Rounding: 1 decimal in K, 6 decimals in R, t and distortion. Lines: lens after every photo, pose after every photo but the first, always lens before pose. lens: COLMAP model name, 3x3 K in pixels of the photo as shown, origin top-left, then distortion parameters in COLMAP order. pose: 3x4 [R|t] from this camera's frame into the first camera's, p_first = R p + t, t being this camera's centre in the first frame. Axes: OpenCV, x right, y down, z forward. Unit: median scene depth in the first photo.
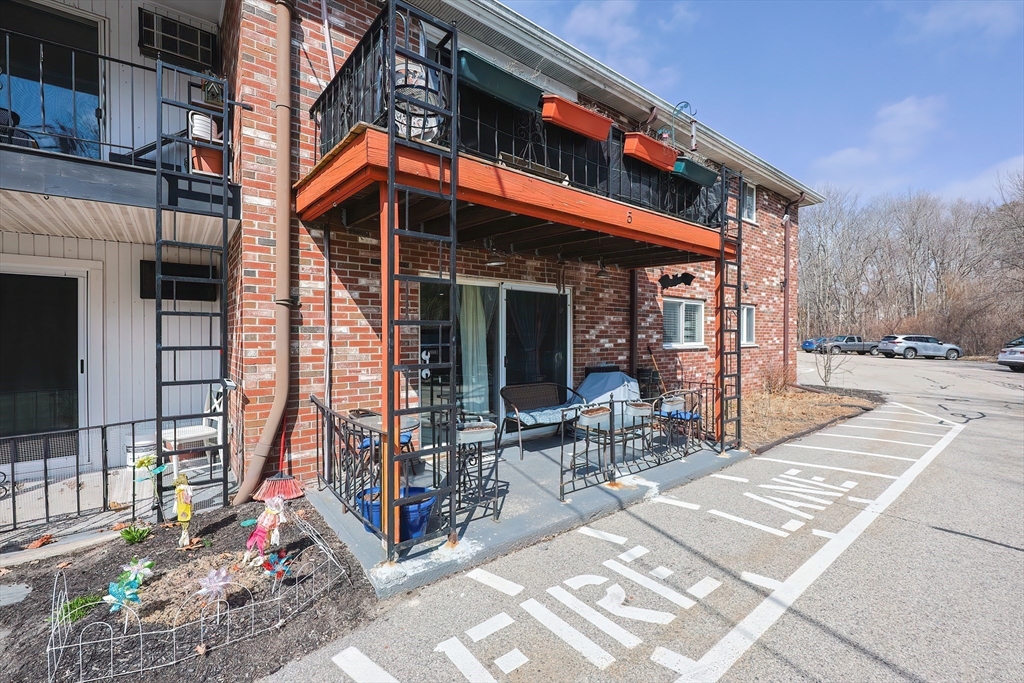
lens RADIAL K [[430.0, 0, 514.7], [0, 430.0, 337.9], [0, 0, 1]] dist [-0.001470, -0.000183]
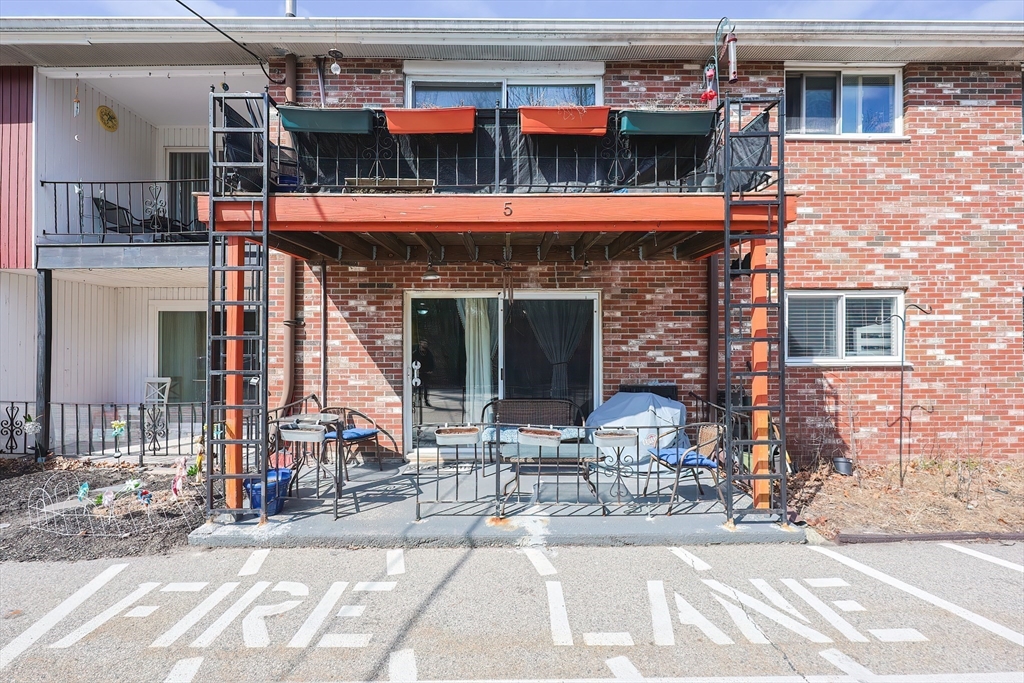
lens RADIAL K [[433.8, 0, 512.0], [0, 433.8, 341.5], [0, 0, 1]] dist [-0.001991, -0.000663]
pose [[0.791038, -0.009003, -0.611701, 0.708653], [-0.000805, 0.999876, -0.015758, -0.003045], [0.611767, 0.012958, 0.790932, 0.290076]]
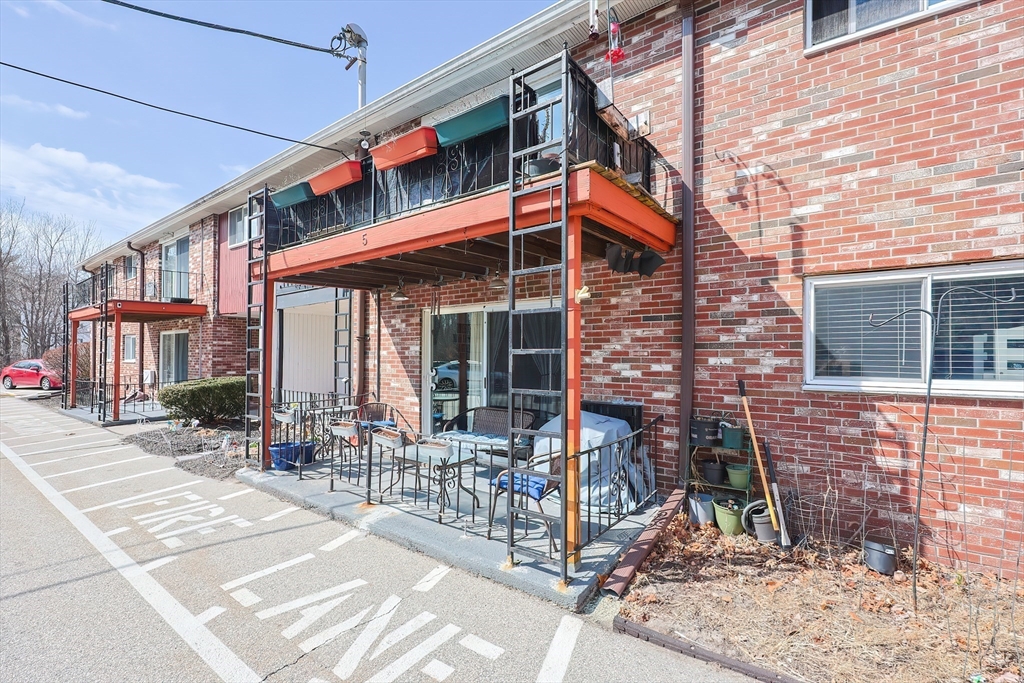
lens RADIAL K [[431.8, 0, 526.9], [0, 431.8, 348.5], [0, 0, 1]] dist [-0.003564, -0.000476]
pose [[0.289006, -0.012162, -0.957250, 1.186377], [-0.009351, 0.999836, -0.015526, -0.013935], [0.957282, 0.013439, 0.288845, 0.953874]]
